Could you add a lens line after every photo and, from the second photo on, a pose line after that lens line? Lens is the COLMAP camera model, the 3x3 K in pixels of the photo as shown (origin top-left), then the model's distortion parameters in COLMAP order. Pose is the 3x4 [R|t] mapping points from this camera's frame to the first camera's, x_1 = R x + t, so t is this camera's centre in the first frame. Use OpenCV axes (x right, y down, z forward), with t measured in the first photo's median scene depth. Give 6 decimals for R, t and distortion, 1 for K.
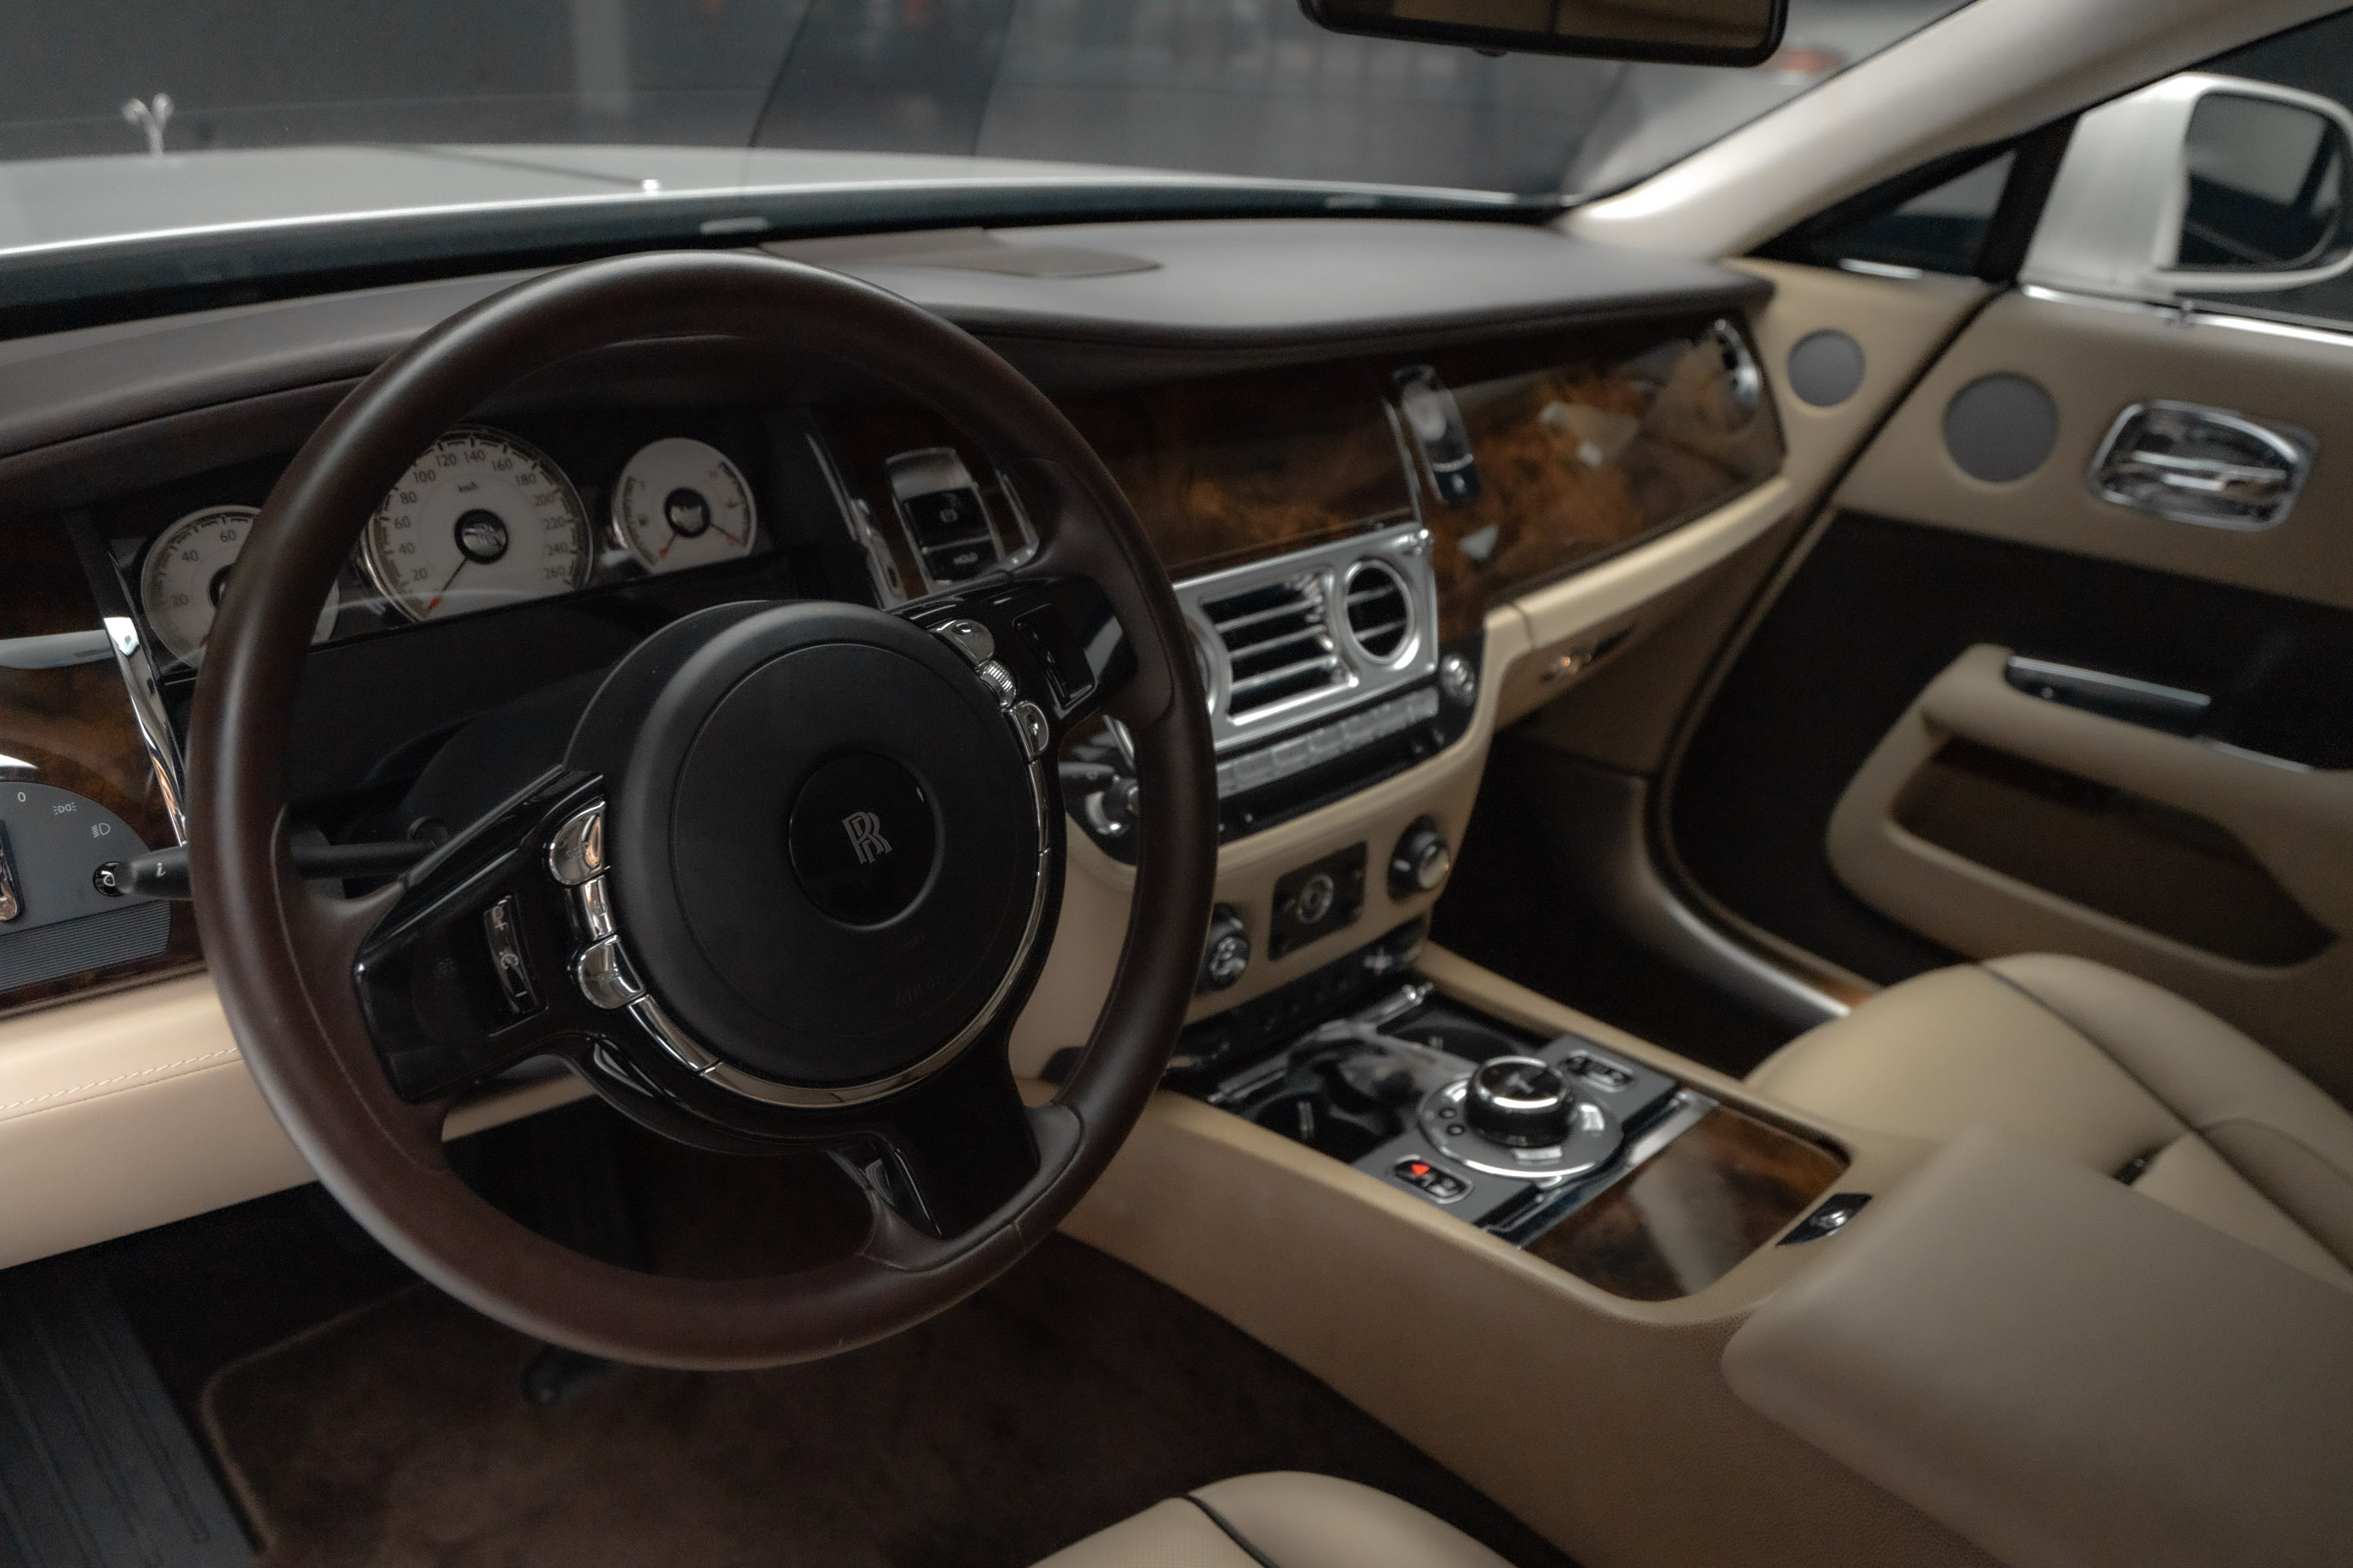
lens RADIAL K [[1742.4, 0, 1172.2], [0, 1742.4, 792.9], [0, 0, 1]] dist [-0.008669, -0.001026]
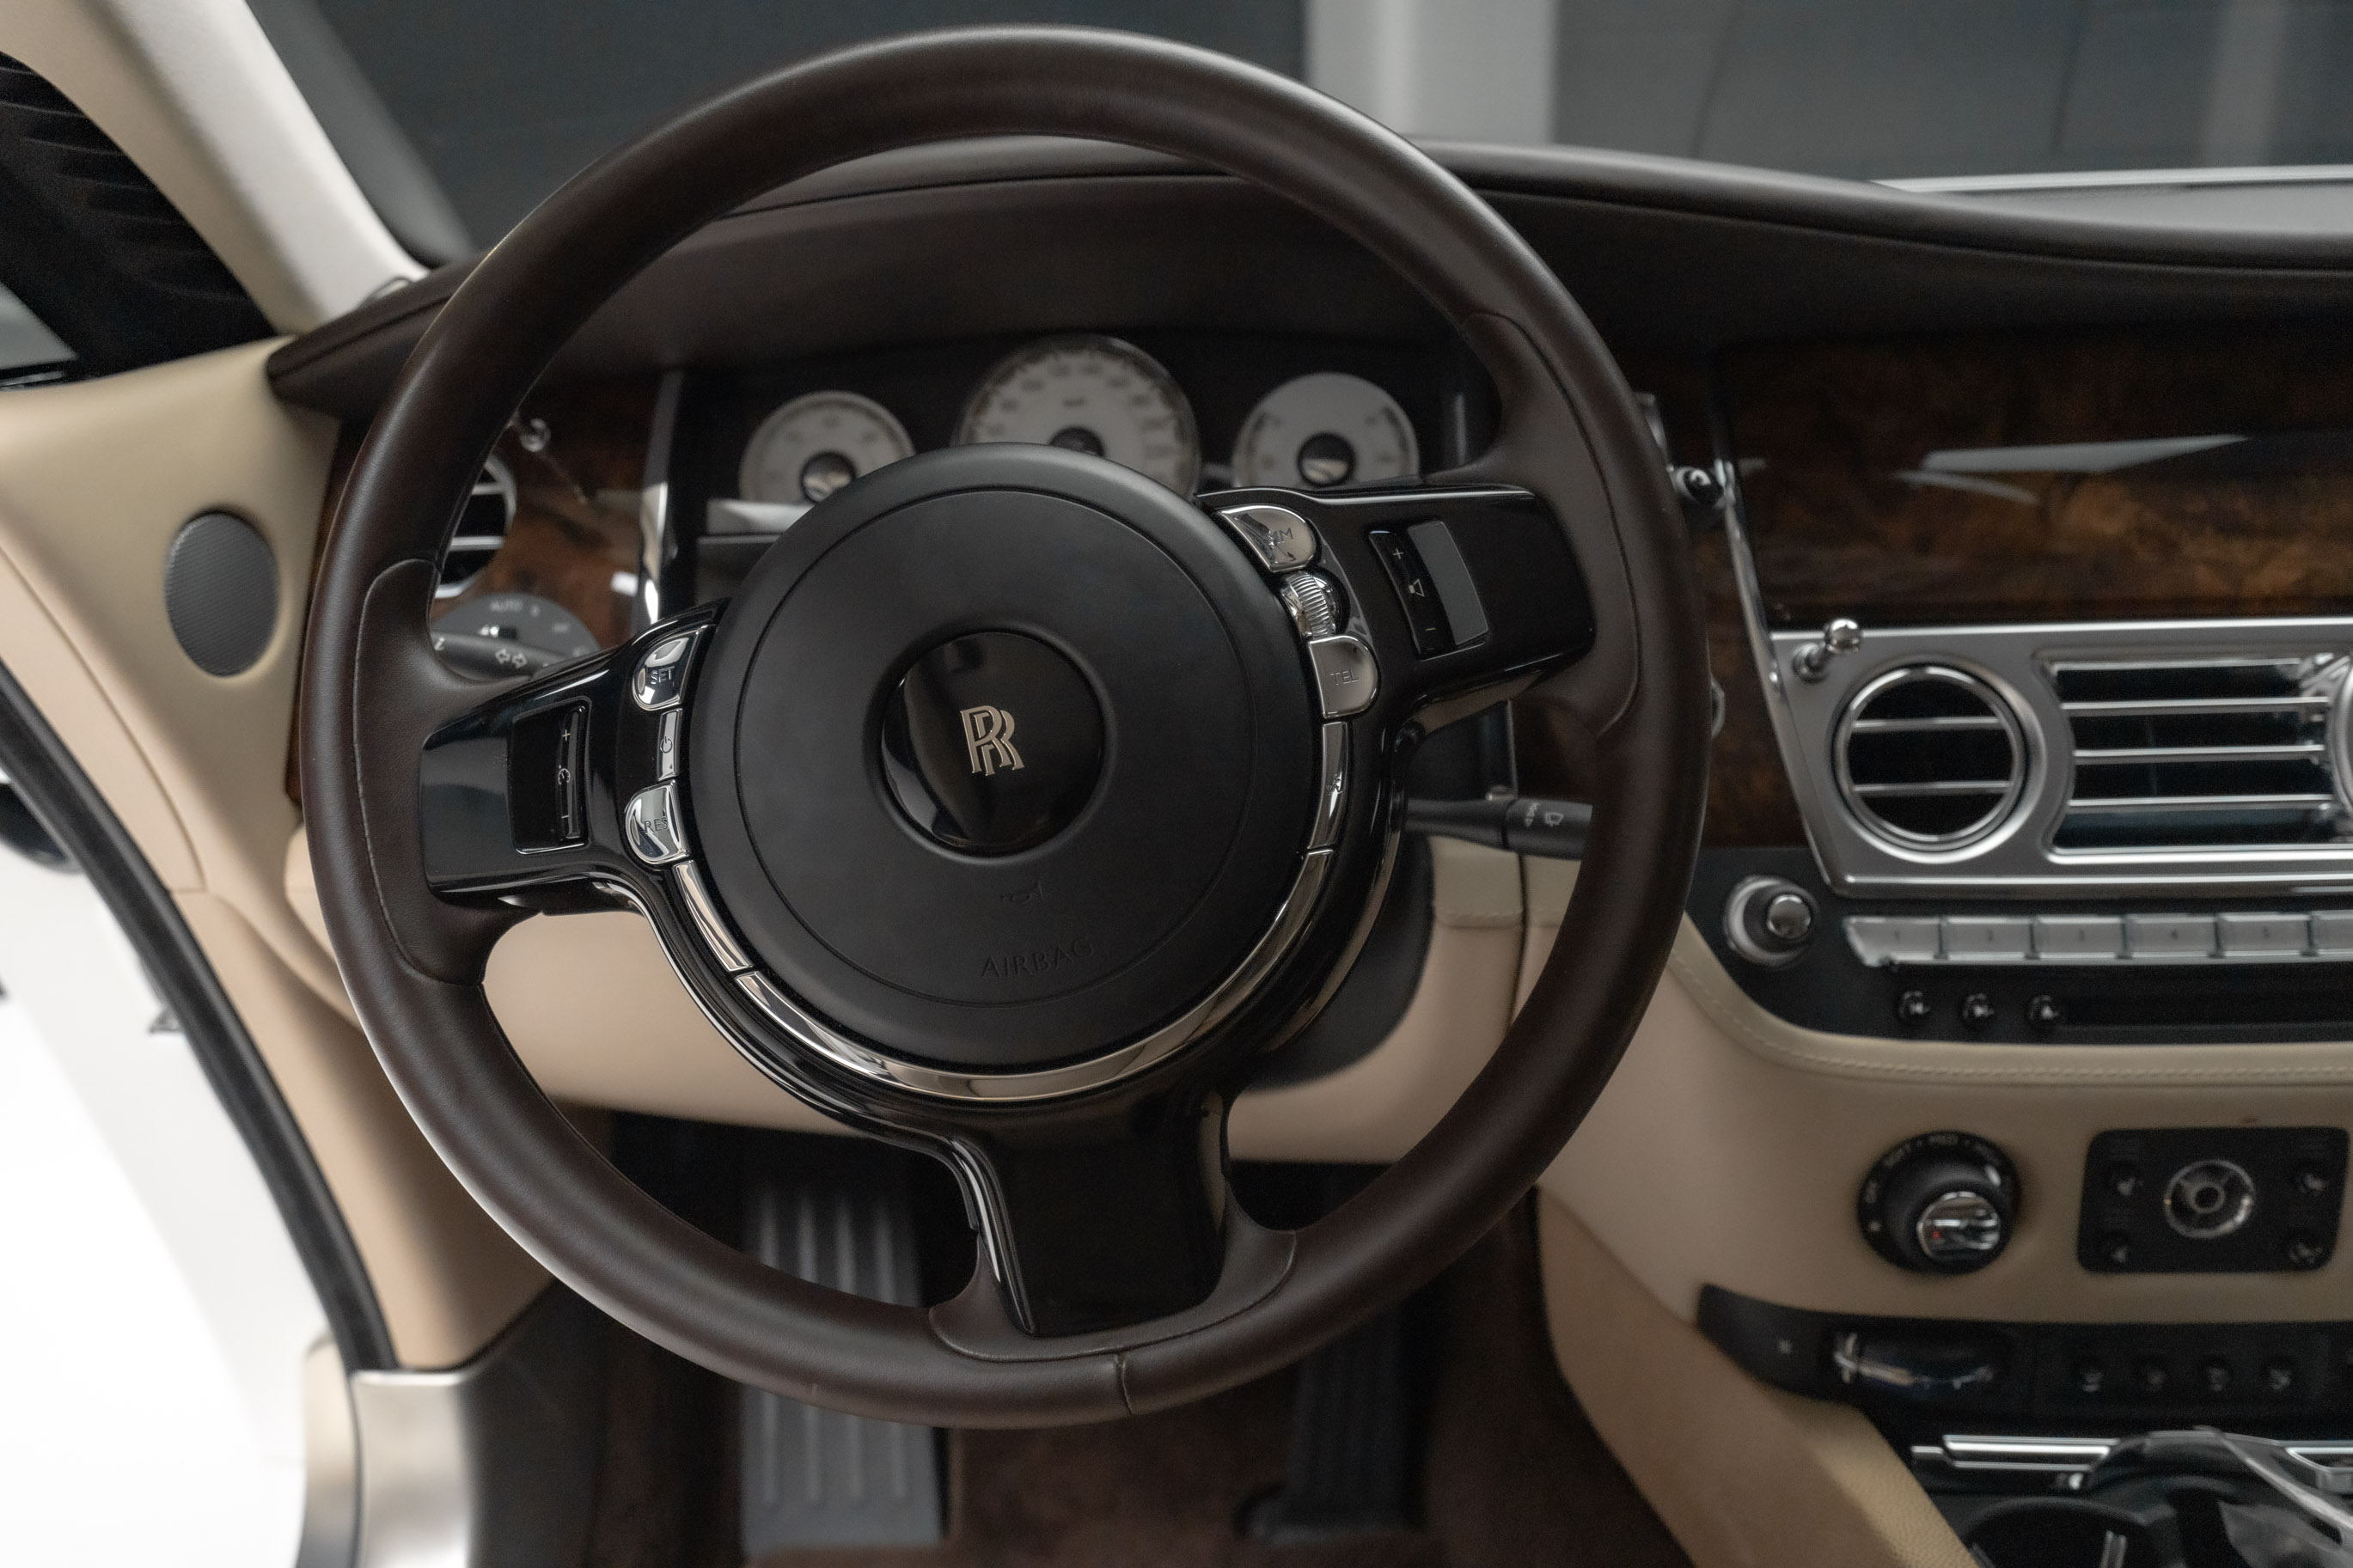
lens RADIAL K [[1876.8, 0, 1171.7], [0, 1876.8, 775.6], [0, 0, 1]] dist [0.020235, -0.020488]
pose [[0.681759, 0.140940, -0.717873, 0.339994], [-0.240663, 0.969859, -0.038144, 0.037926], [0.690859, 0.198770, 0.695129, 0.352291]]
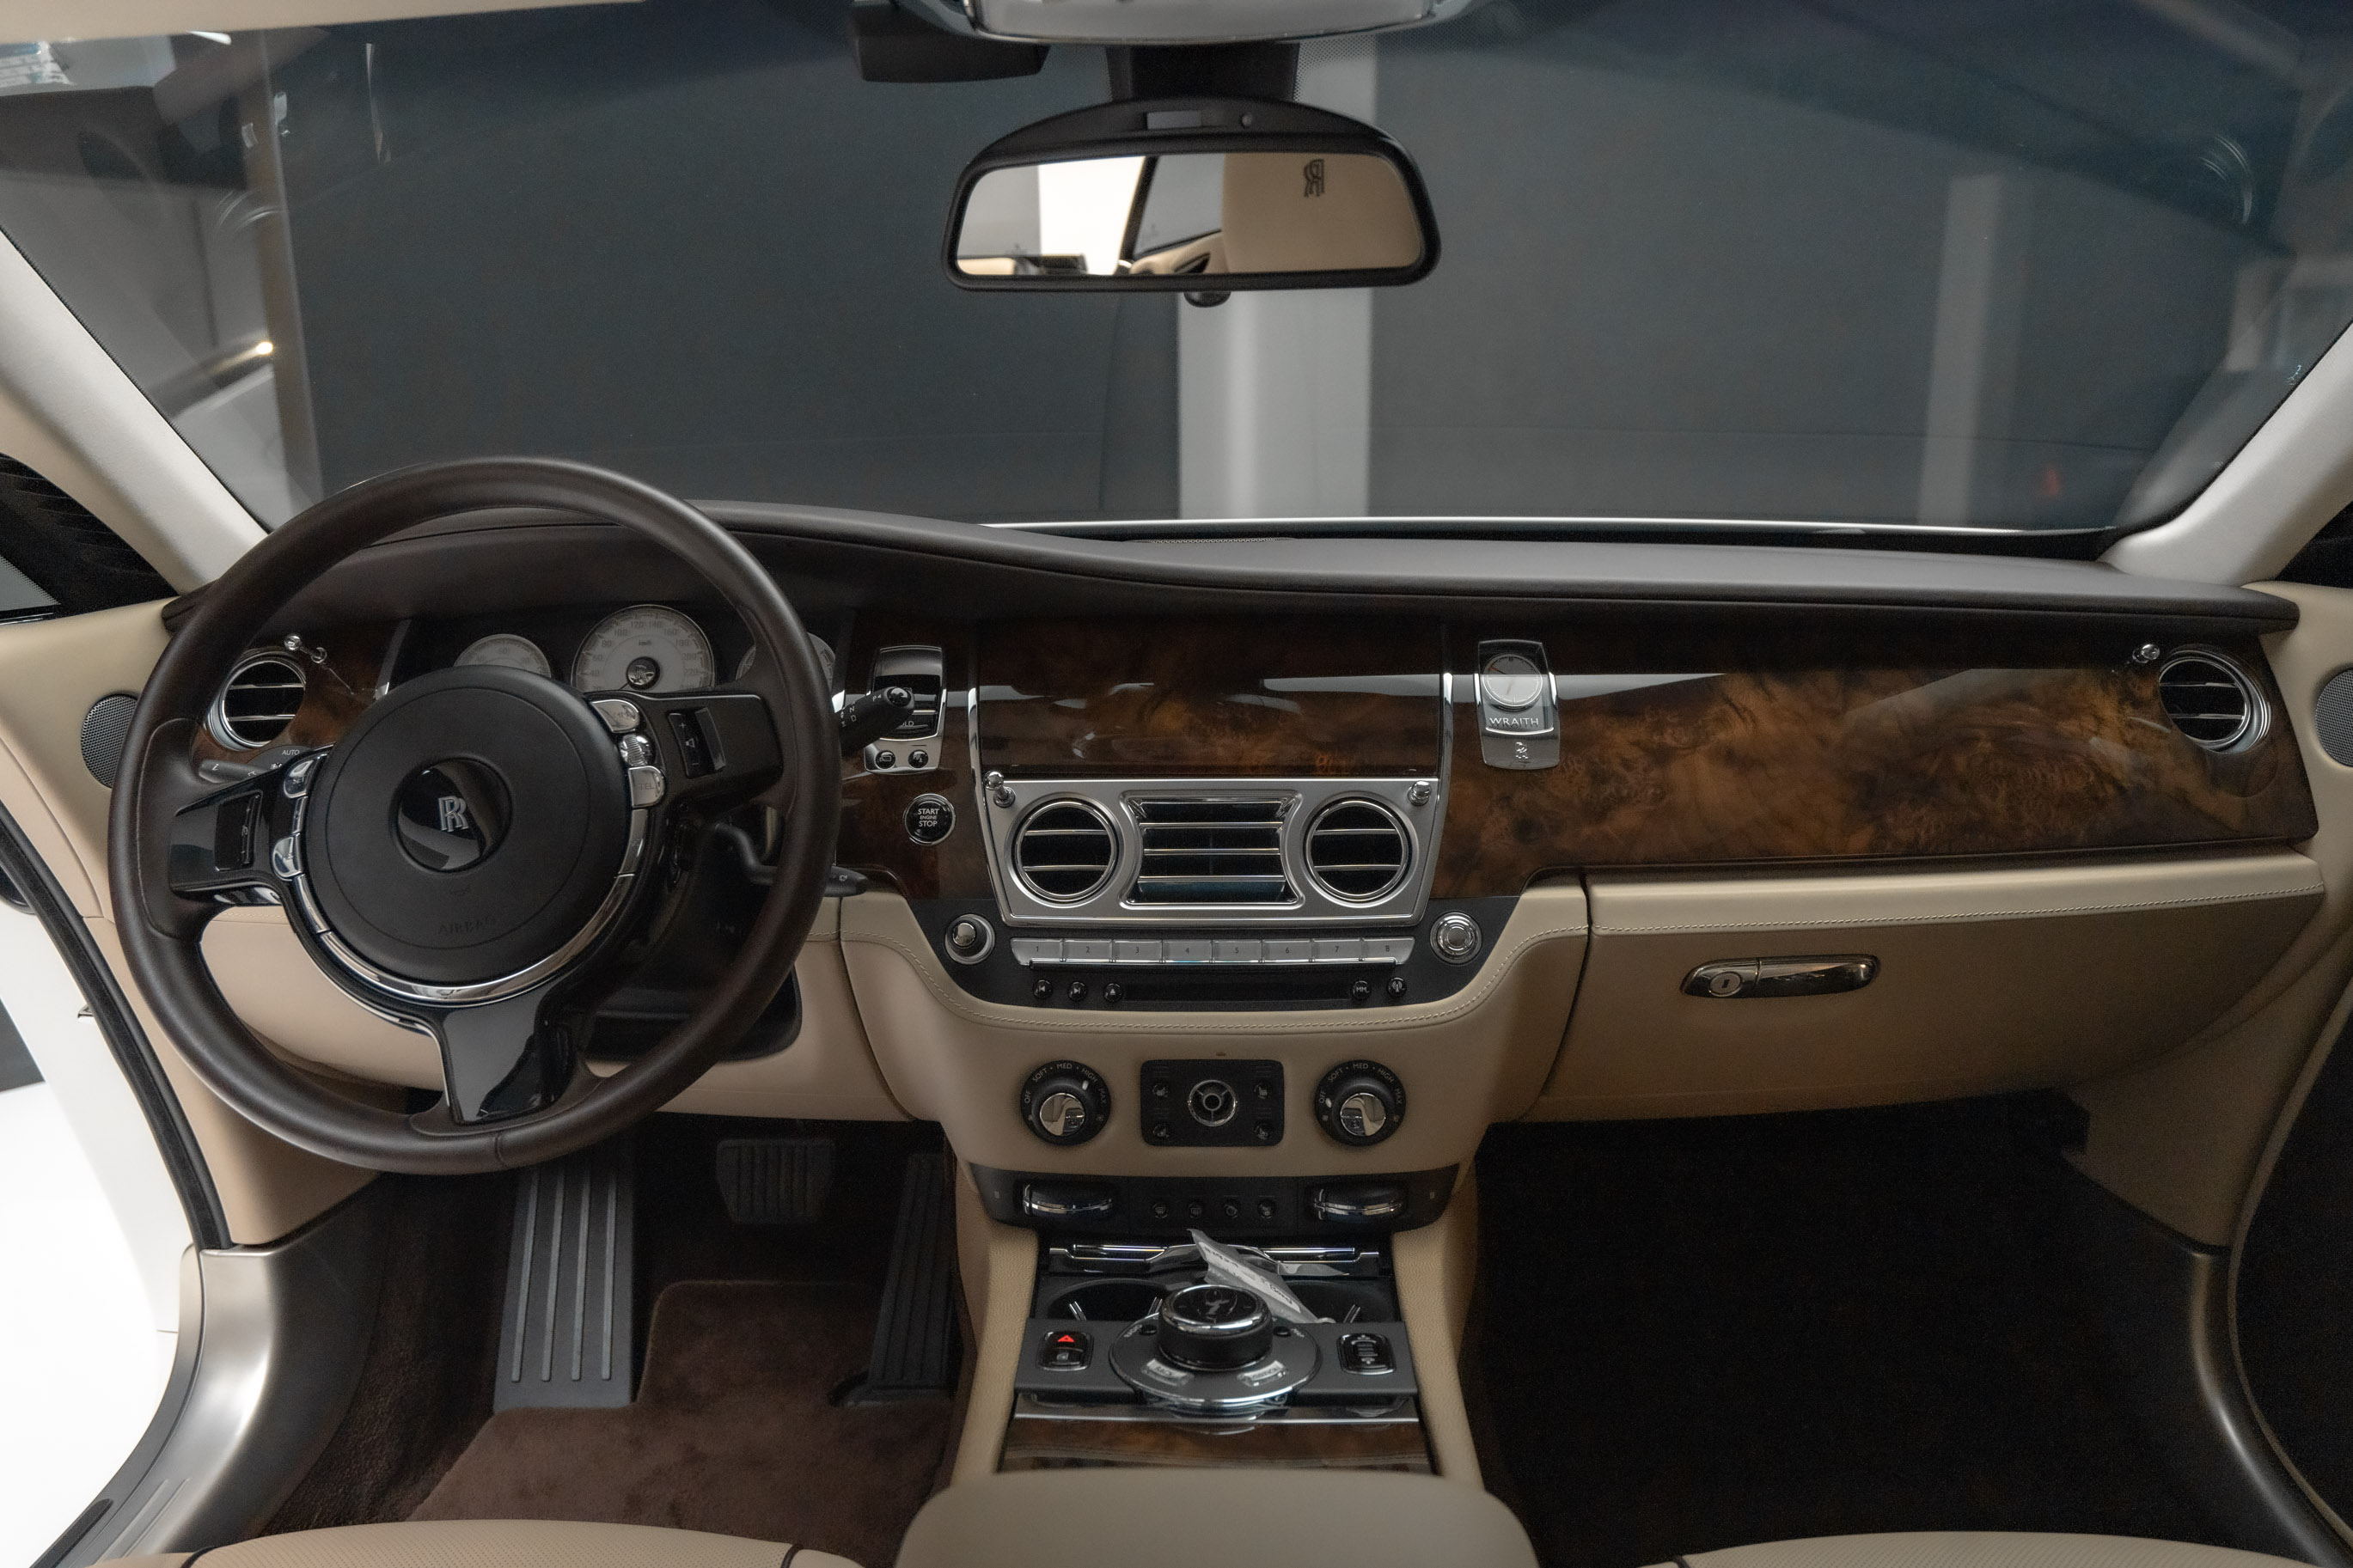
lens RADIAL K [[1597.0, 0, 1185.3], [0, 1597.0, 769.7], [0, 0, 1]] dist [0.003145, 0.006297]
pose [[0.692486, 0.074412, -0.717584, 0.900430], [-0.258946, 0.954022, -0.150959, 0.024018], [0.673358, 0.290352, 0.679916, 0.346040]]
